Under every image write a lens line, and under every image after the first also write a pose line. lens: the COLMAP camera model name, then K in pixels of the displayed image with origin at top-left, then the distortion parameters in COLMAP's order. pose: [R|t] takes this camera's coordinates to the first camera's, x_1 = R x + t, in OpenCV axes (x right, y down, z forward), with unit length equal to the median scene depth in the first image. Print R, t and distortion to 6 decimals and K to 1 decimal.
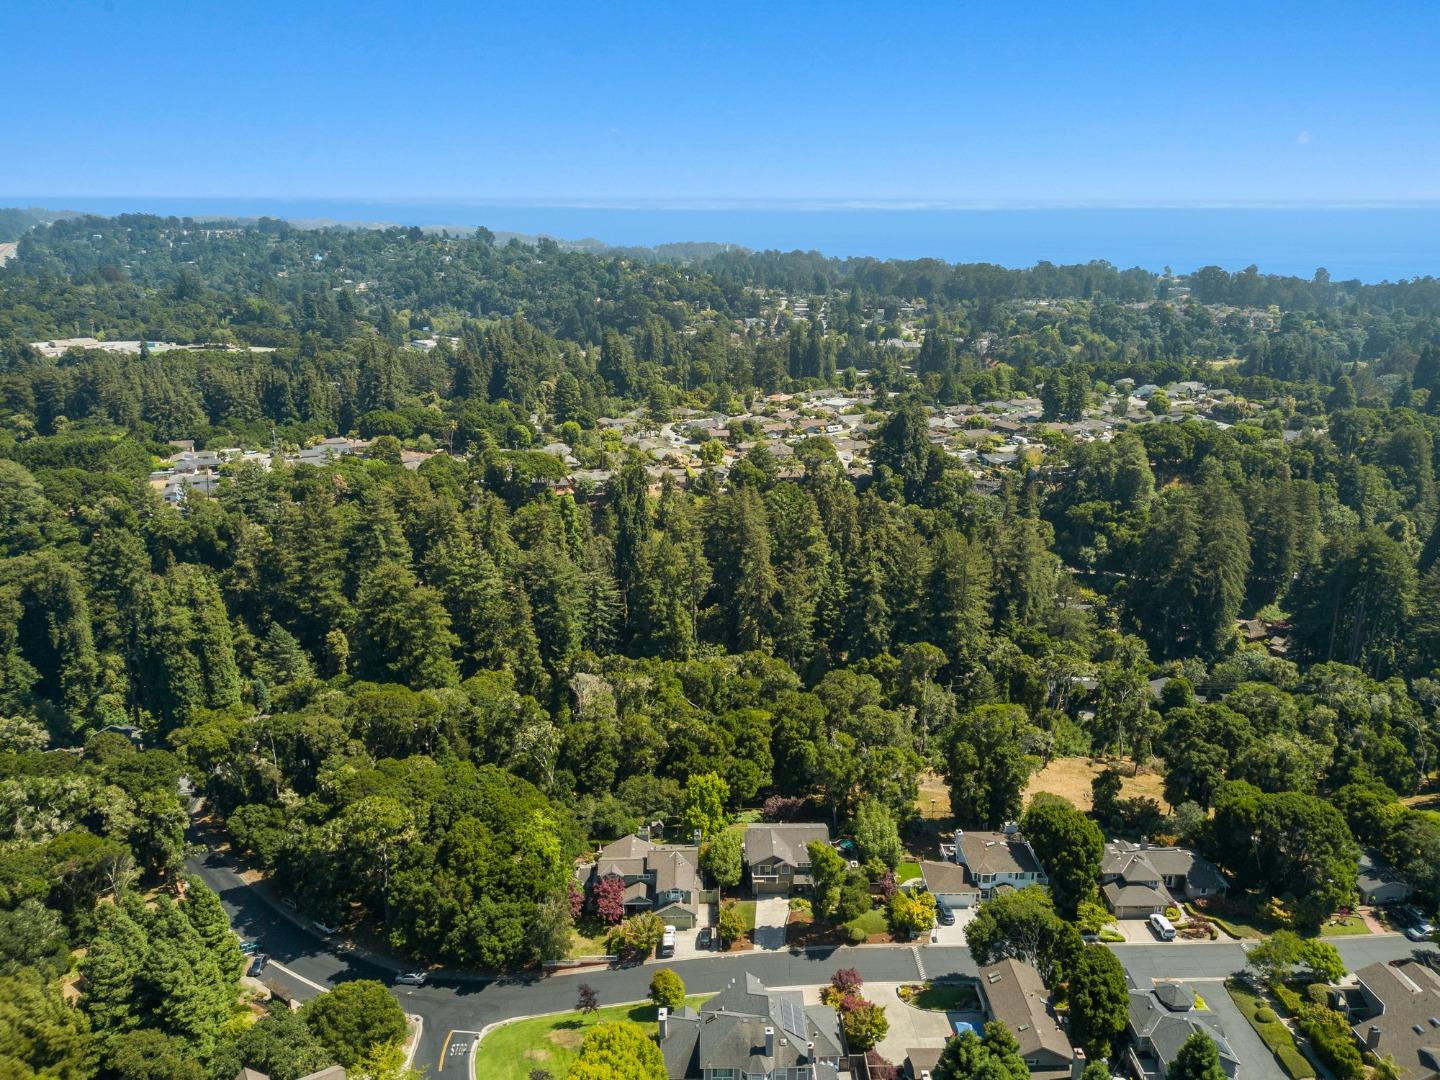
lens RADIAL K [[1090.2, 0, 724.7], [0, 1090.2, 530.8], [0, 0, 1]] dist [0.104228, -0.148640]
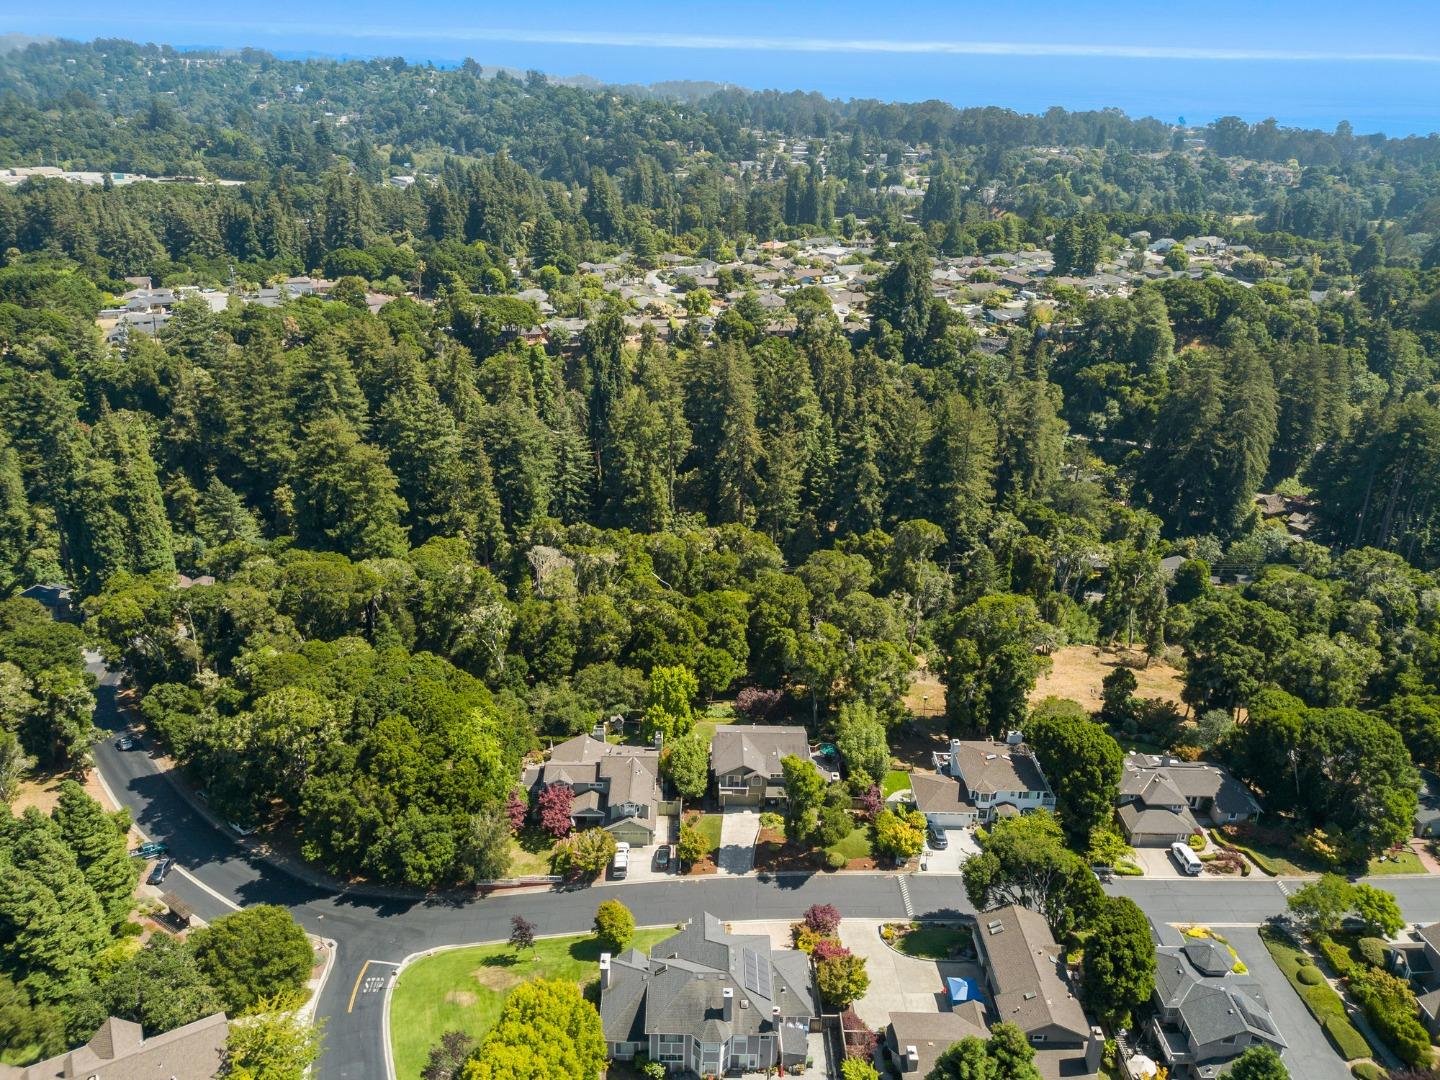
lens RADIAL K [[1085.2, 0, 707.0], [0, 1085.2, 506.8], [0, 0, 1]] dist [0.101301, -0.140609]
pose [[0.999735, 0.022104, -0.006488, 0.013044], [-0.021242, 0.993526, 0.111599, -0.005342], [0.008913, -0.111432, 0.993732, 0.125313]]
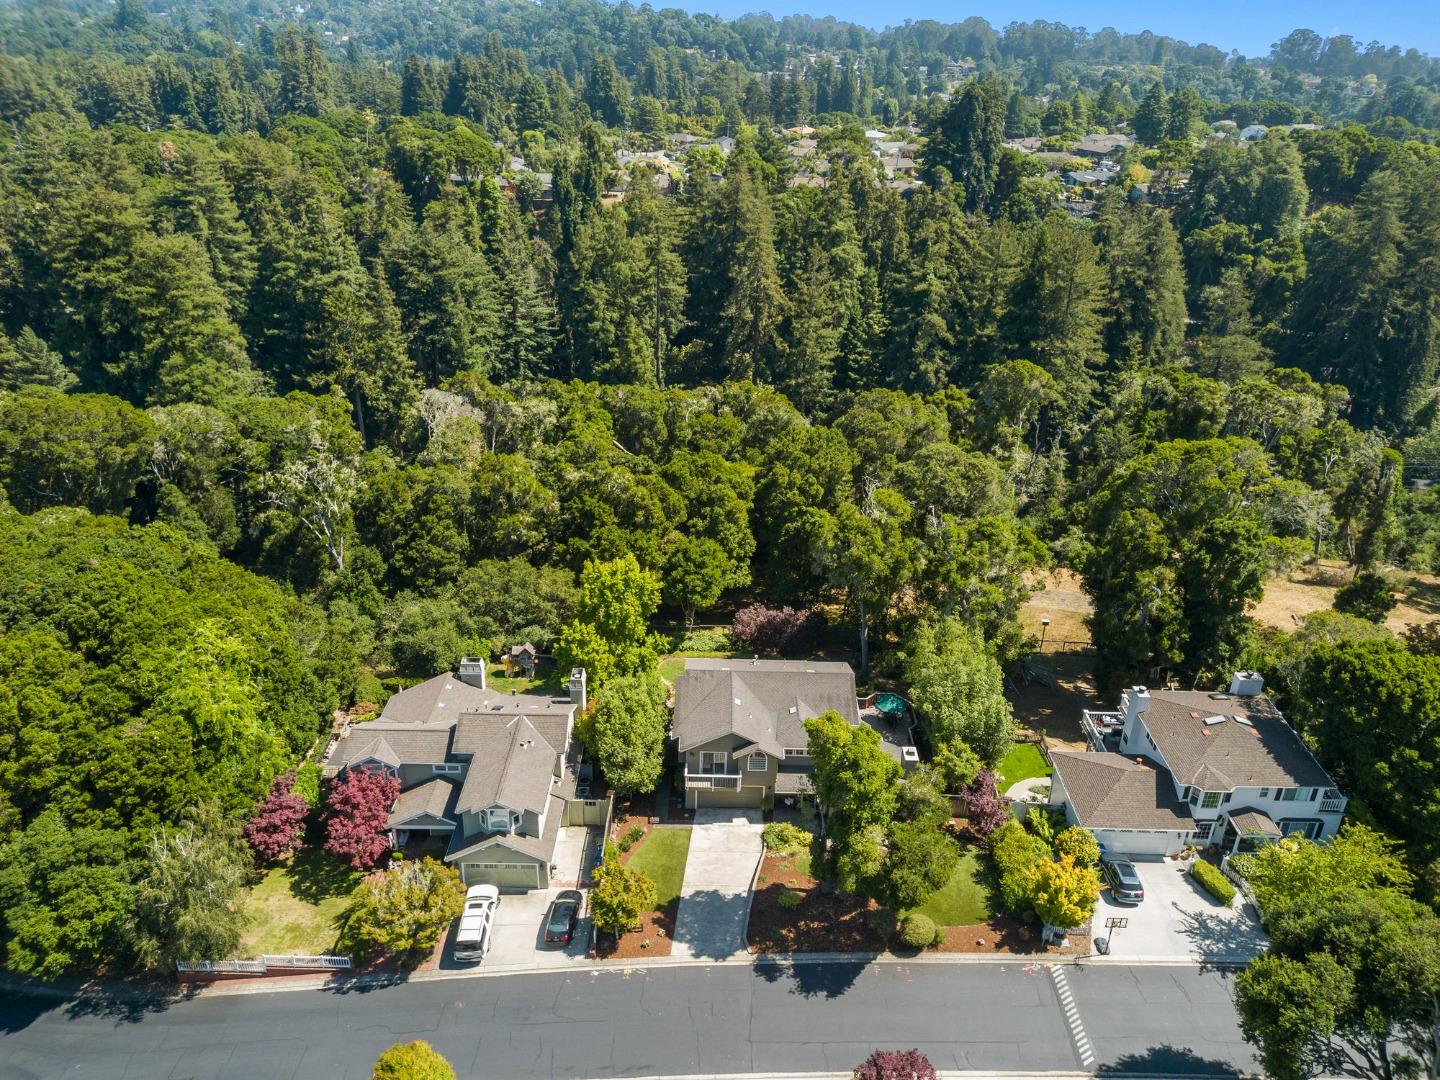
lens RADIAL K [[1090.2, 0, 724.7], [0, 1090.2, 530.8], [0, 0, 1]] dist [0.104228, -0.148640]
pose [[0.999517, 0.028810, -0.011684, 0.035400], [-0.026397, 0.984984, 0.170618, 0.110626], [0.016424, -0.170227, 0.985268, 0.460164]]
